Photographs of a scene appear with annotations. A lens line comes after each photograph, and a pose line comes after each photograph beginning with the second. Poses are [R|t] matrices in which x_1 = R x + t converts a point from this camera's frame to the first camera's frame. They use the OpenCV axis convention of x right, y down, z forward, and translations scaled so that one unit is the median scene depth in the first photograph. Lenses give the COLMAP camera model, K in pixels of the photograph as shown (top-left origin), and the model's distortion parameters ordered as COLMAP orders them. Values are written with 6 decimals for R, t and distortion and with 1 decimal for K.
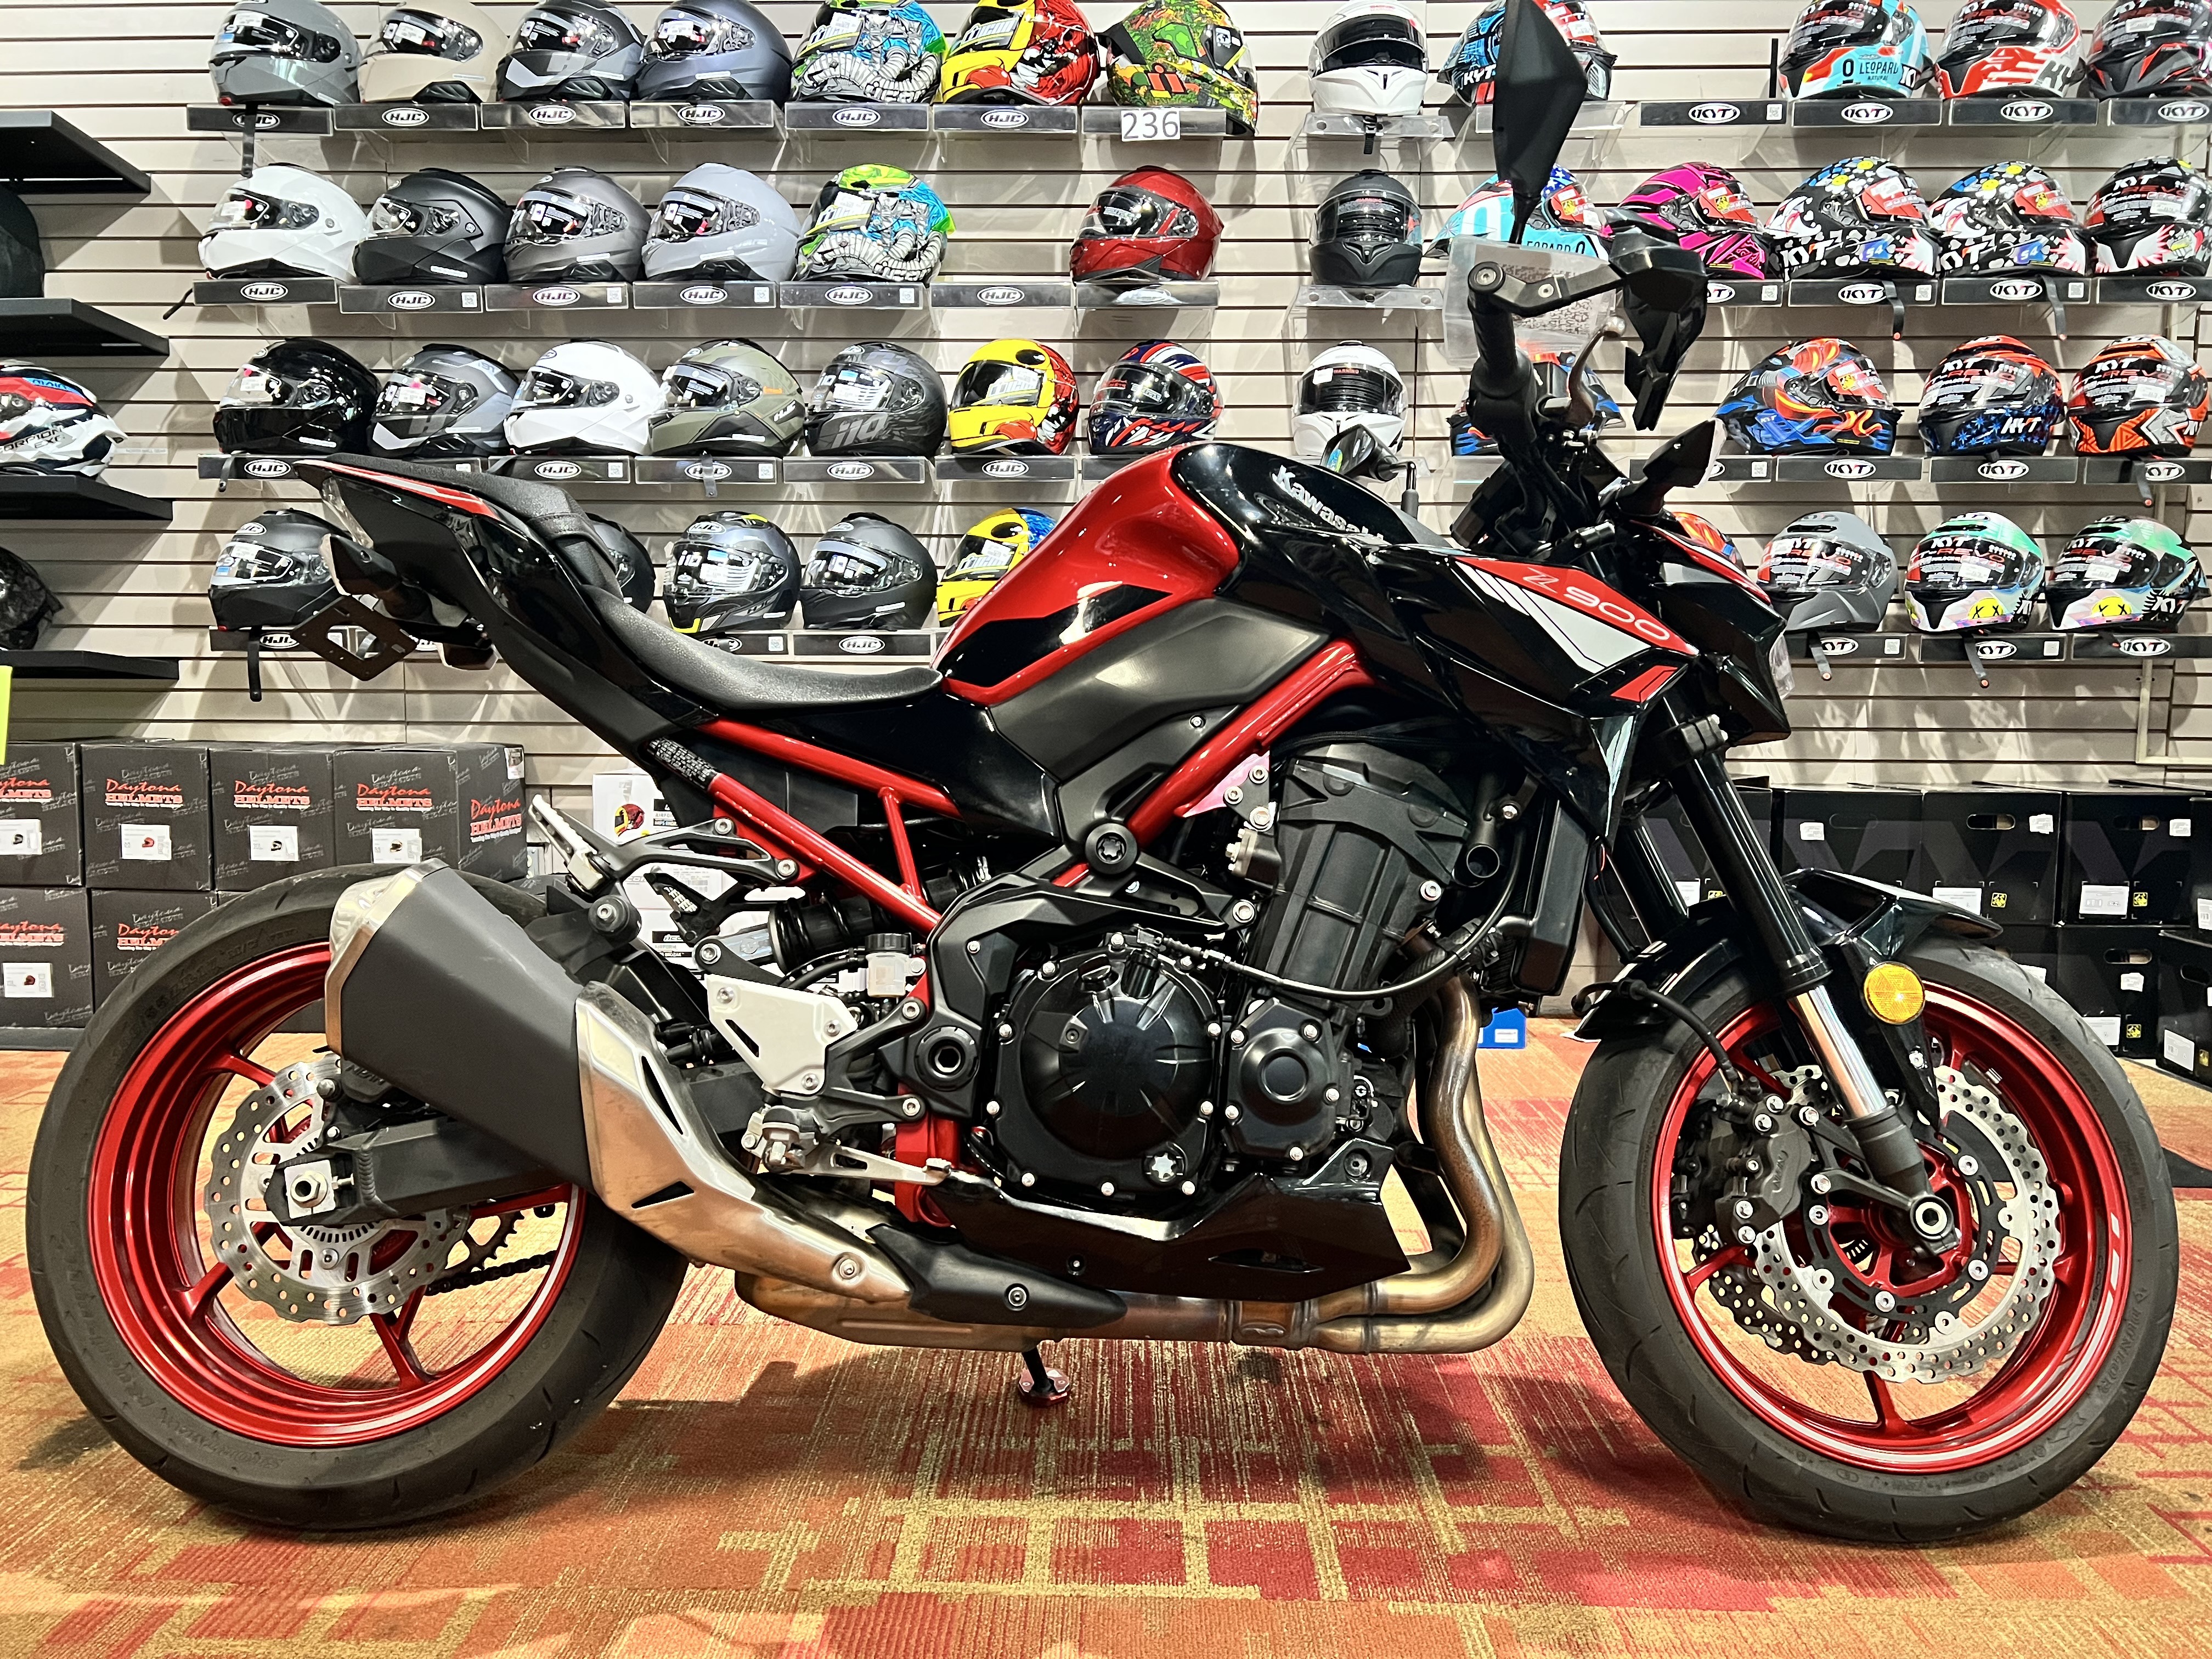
lens RADIAL K [[1671.2, 0, 1091.3], [0, 1671.2, 837.8], [0, 0, 1]] dist [0.053499, -0.052243]
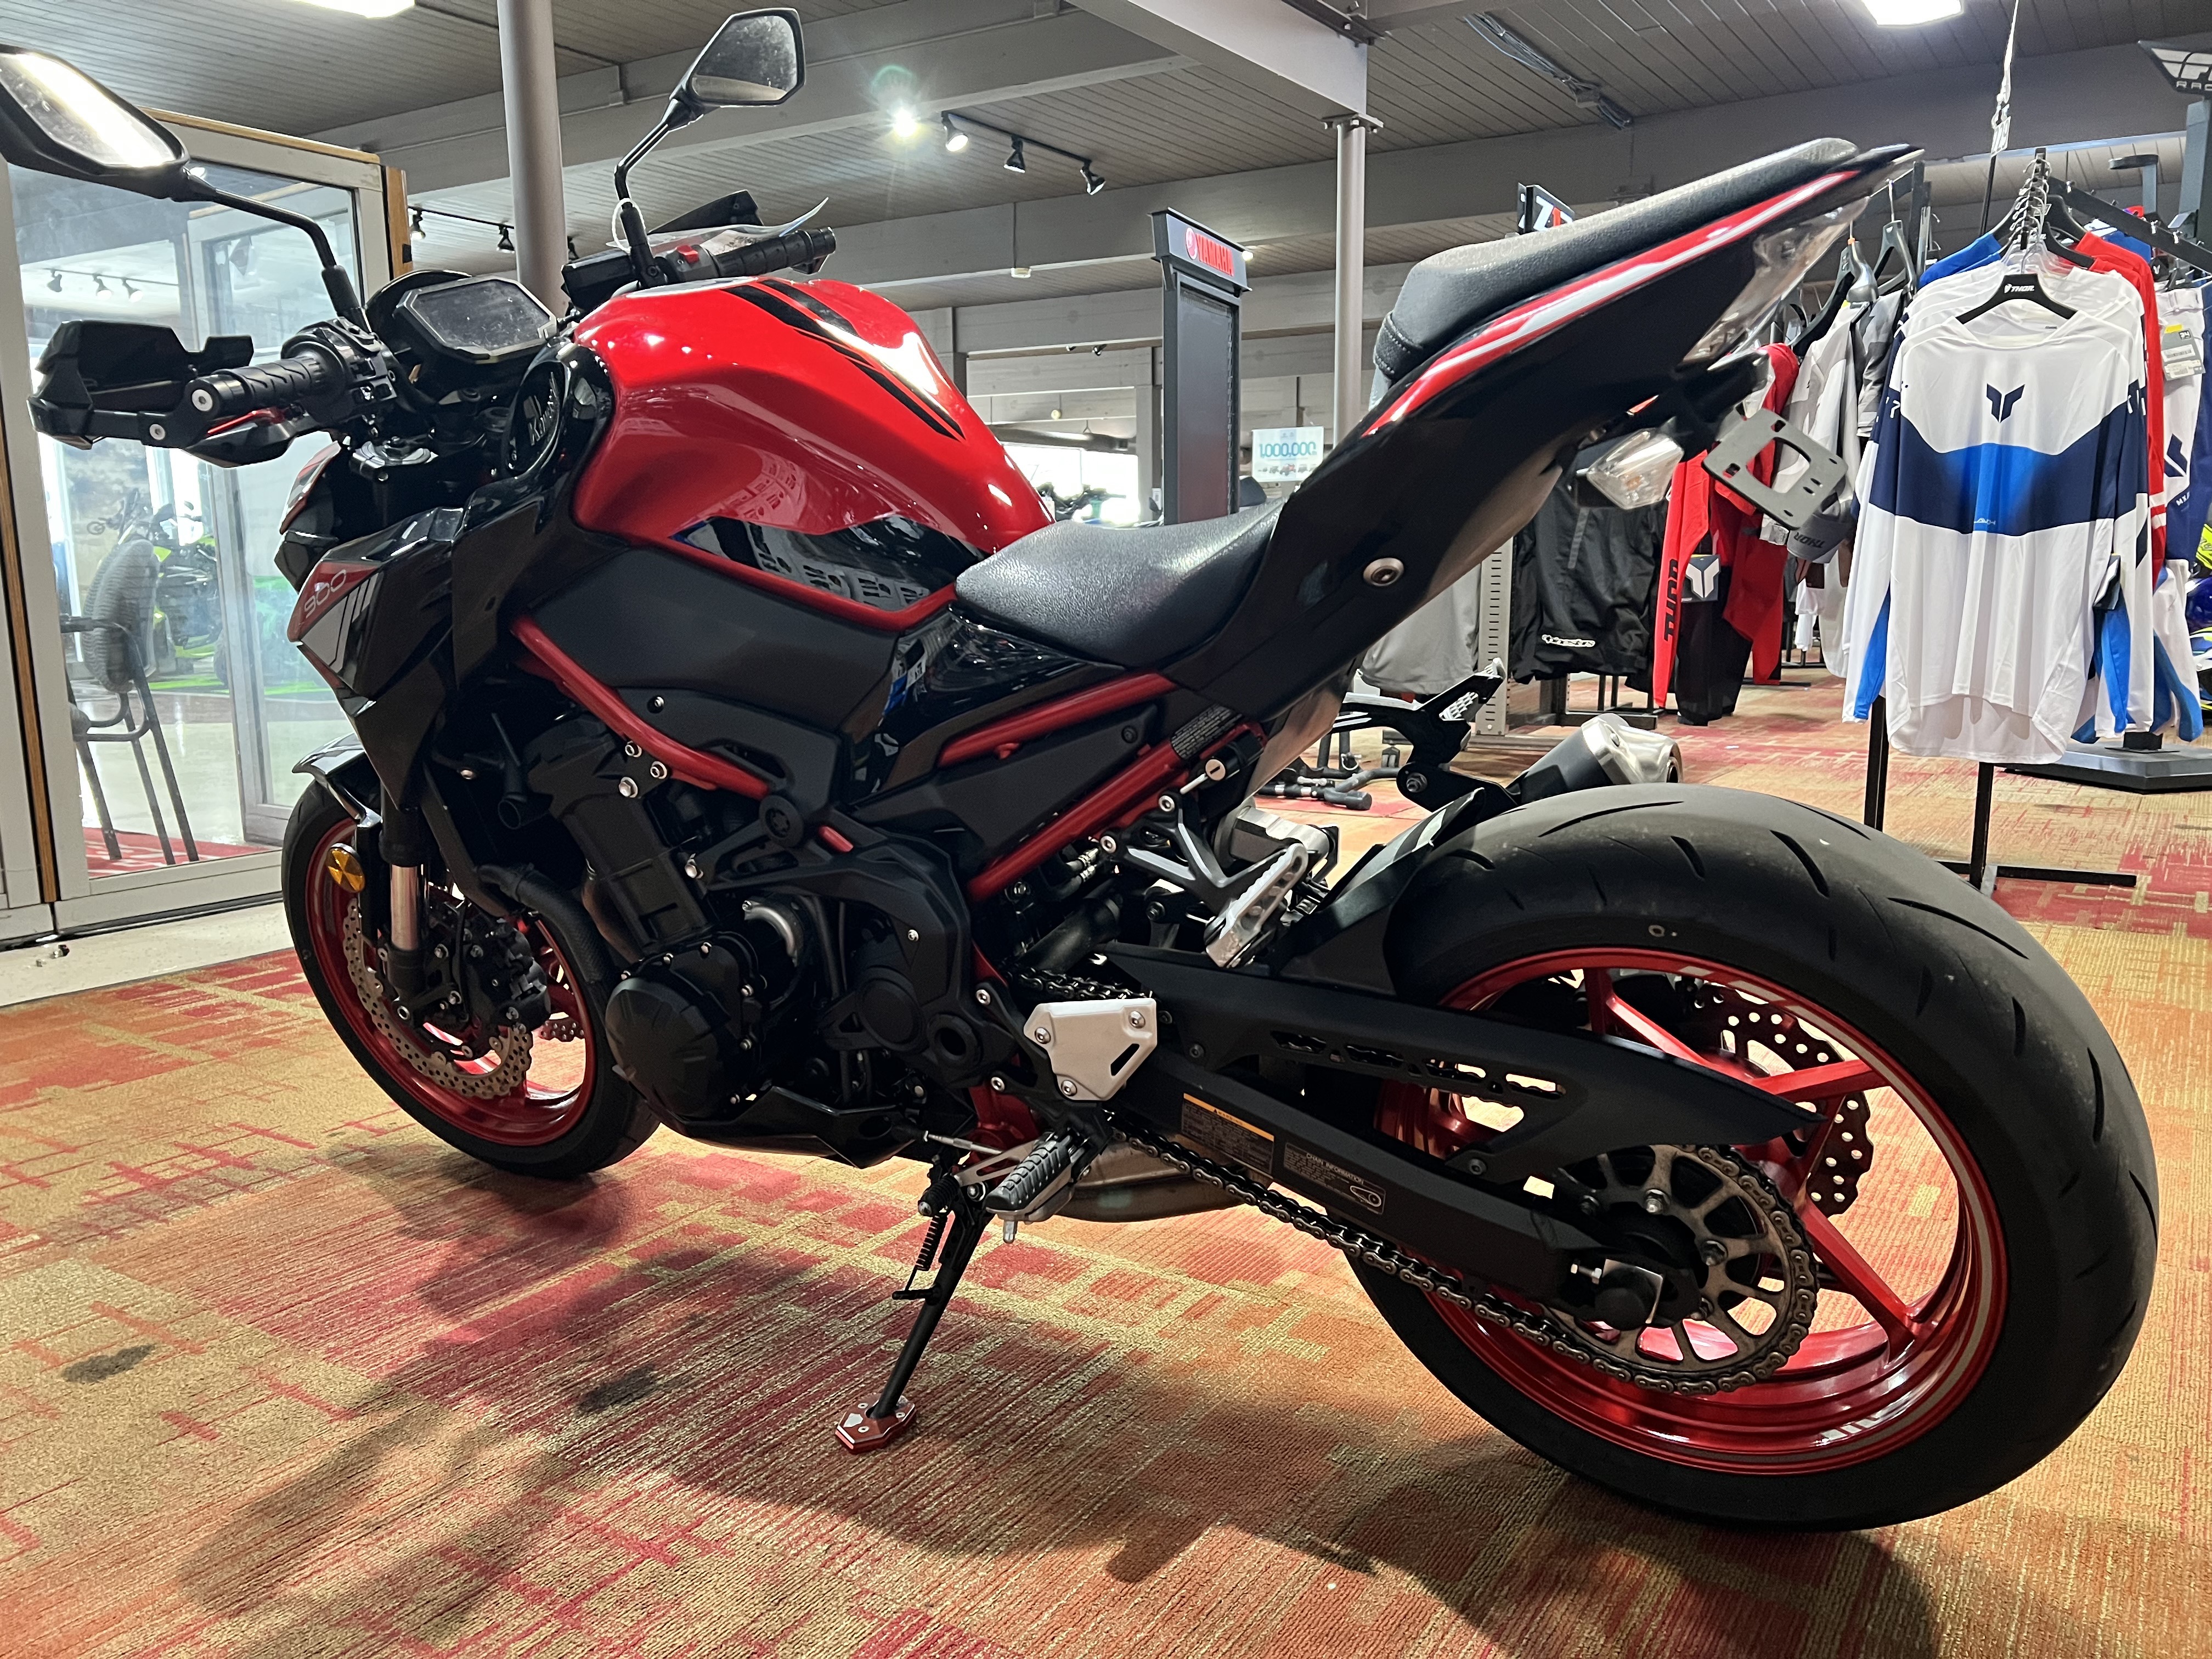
lens RADIAL K [[1671.2, 0, 1117.9], [0, 1671.2, 840.3], [0, 0, 1]] dist [0.053499, -0.052243]
pose [[-0.850296, -0.091259, 0.518333, -0.630217], [0.048481, 0.967084, 0.249797, -0.168781], [-0.524068, 0.237531, -0.817883, 1.858809]]
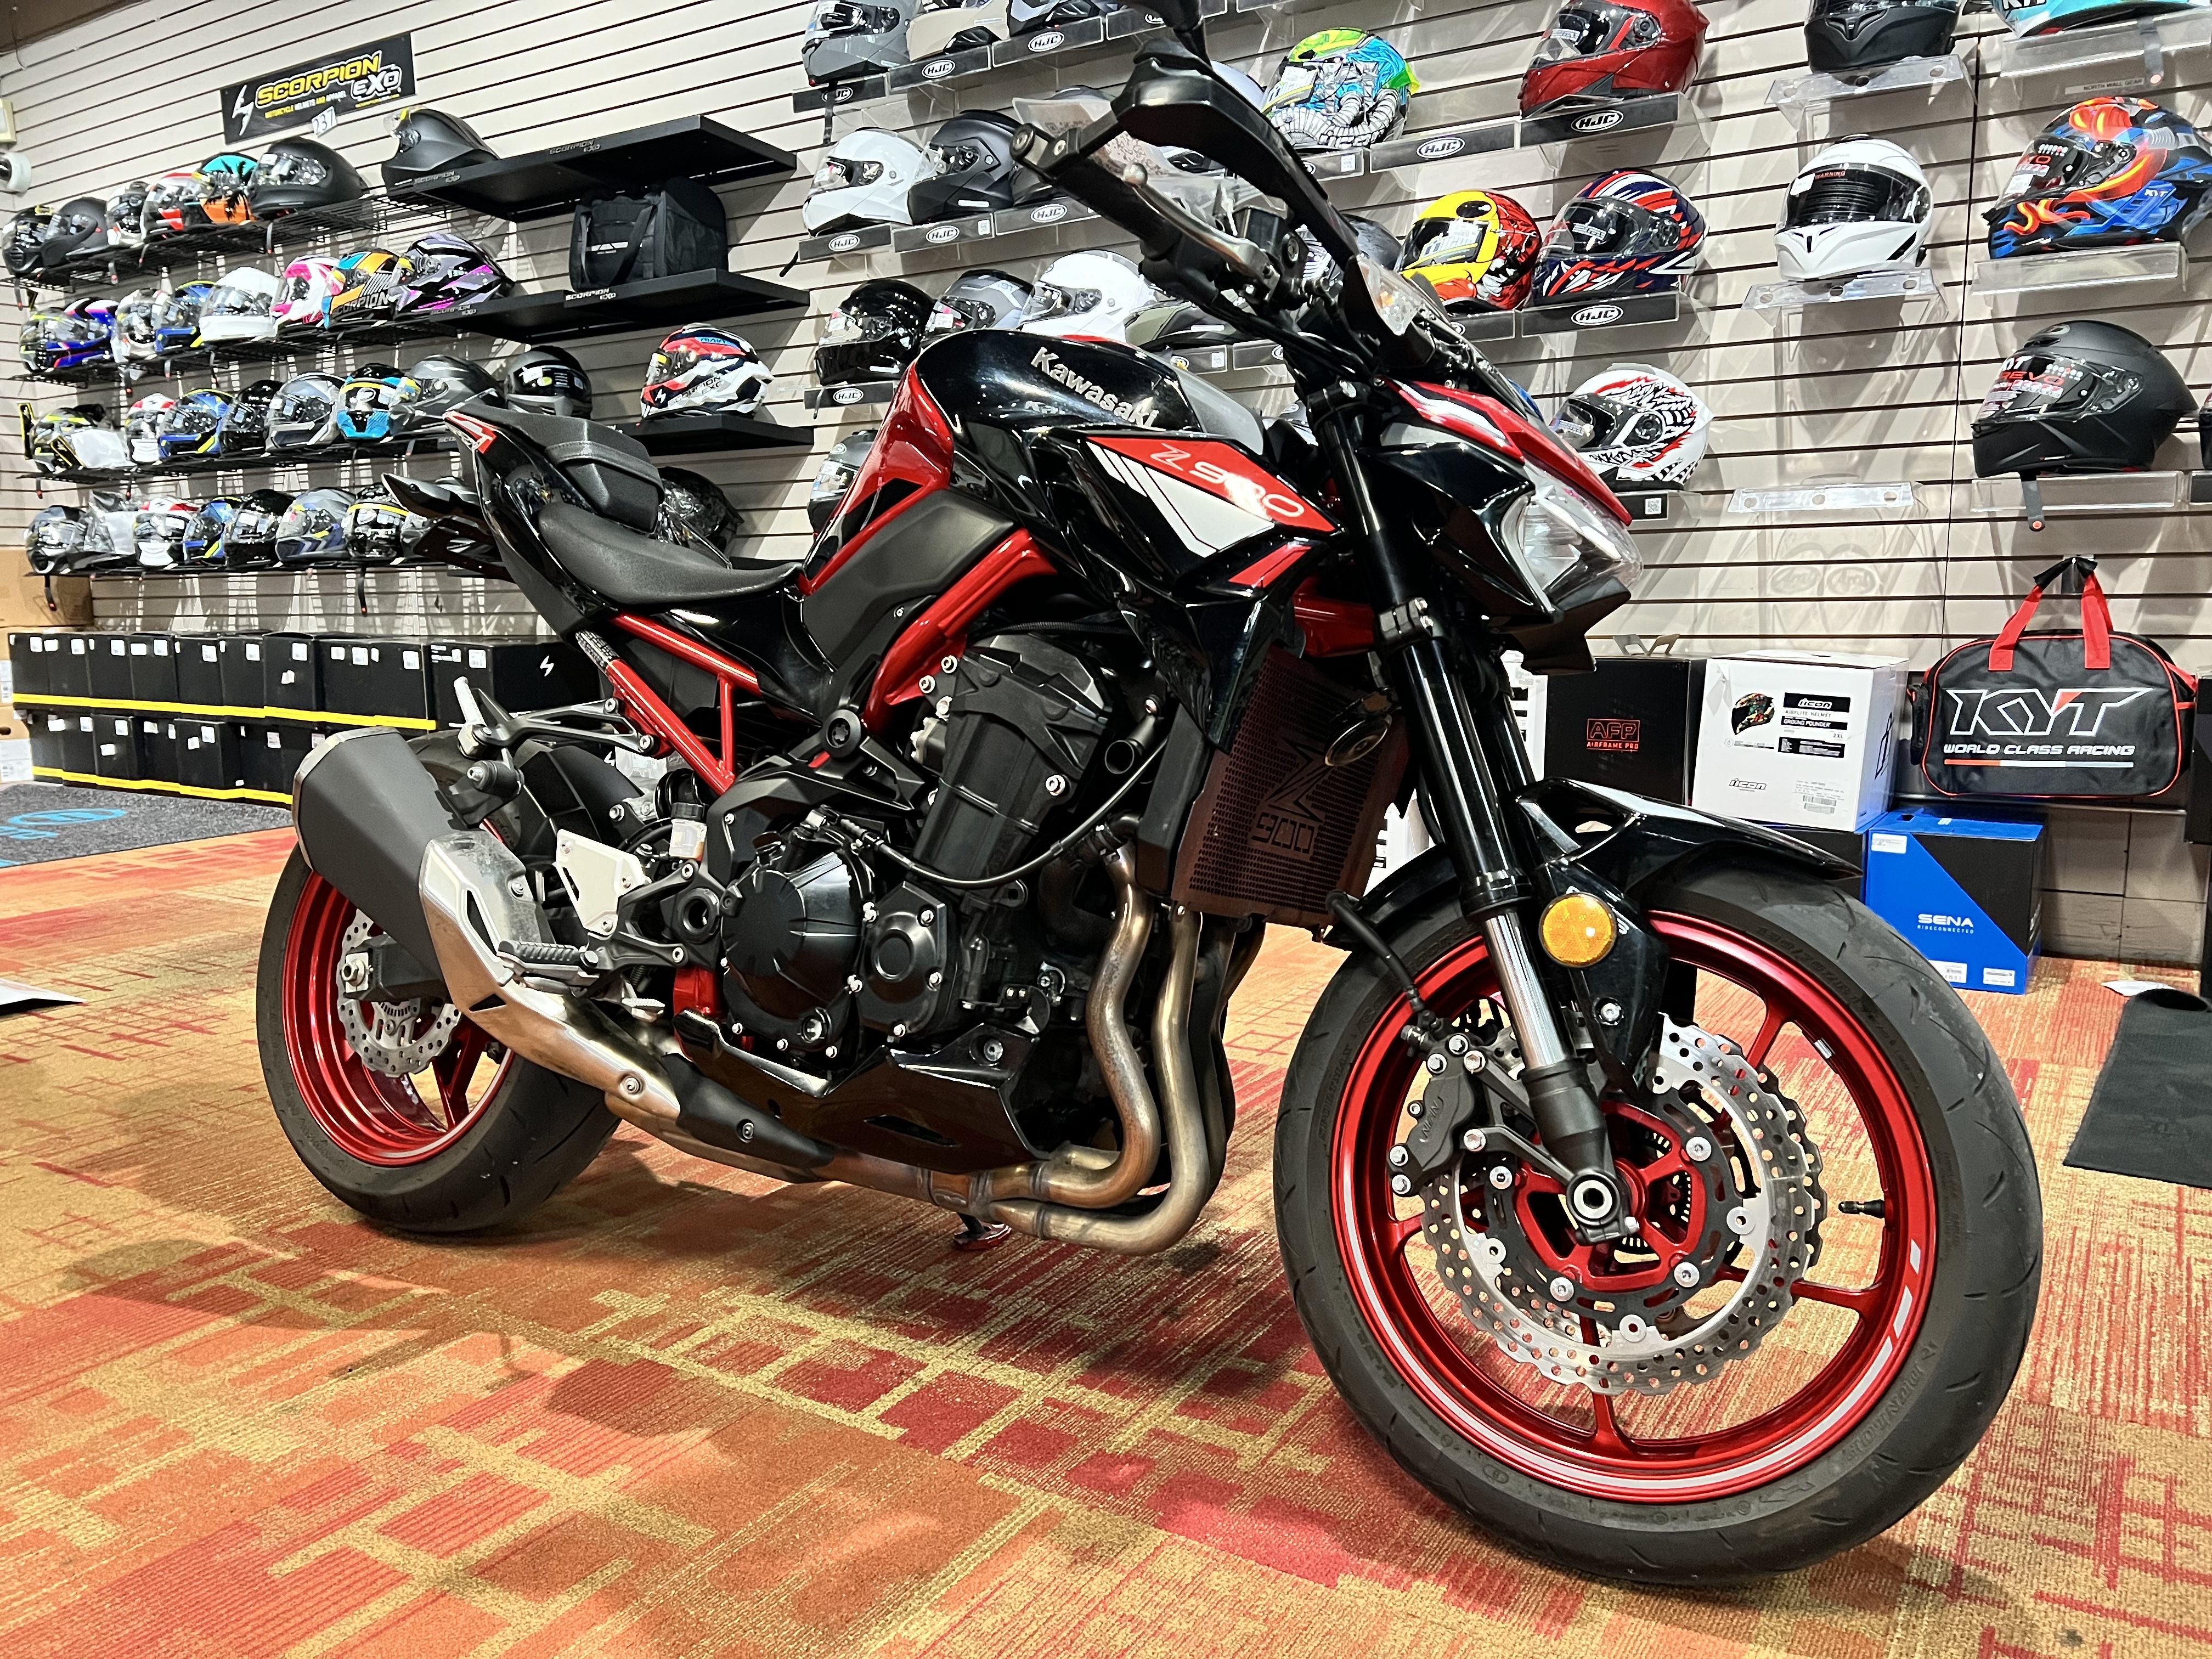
lens RADIAL K [[1671.2, 0, 1100.7], [0, 1671.2, 824.0], [0, 0, 1]] dist [0.053499, -0.052243]
pose [[0.855451, 0.054042, -0.515057, 0.695717], [-0.020134, 0.997259, 0.071196, -0.015040], [0.517493, -0.050535, 0.854194, 0.167145]]
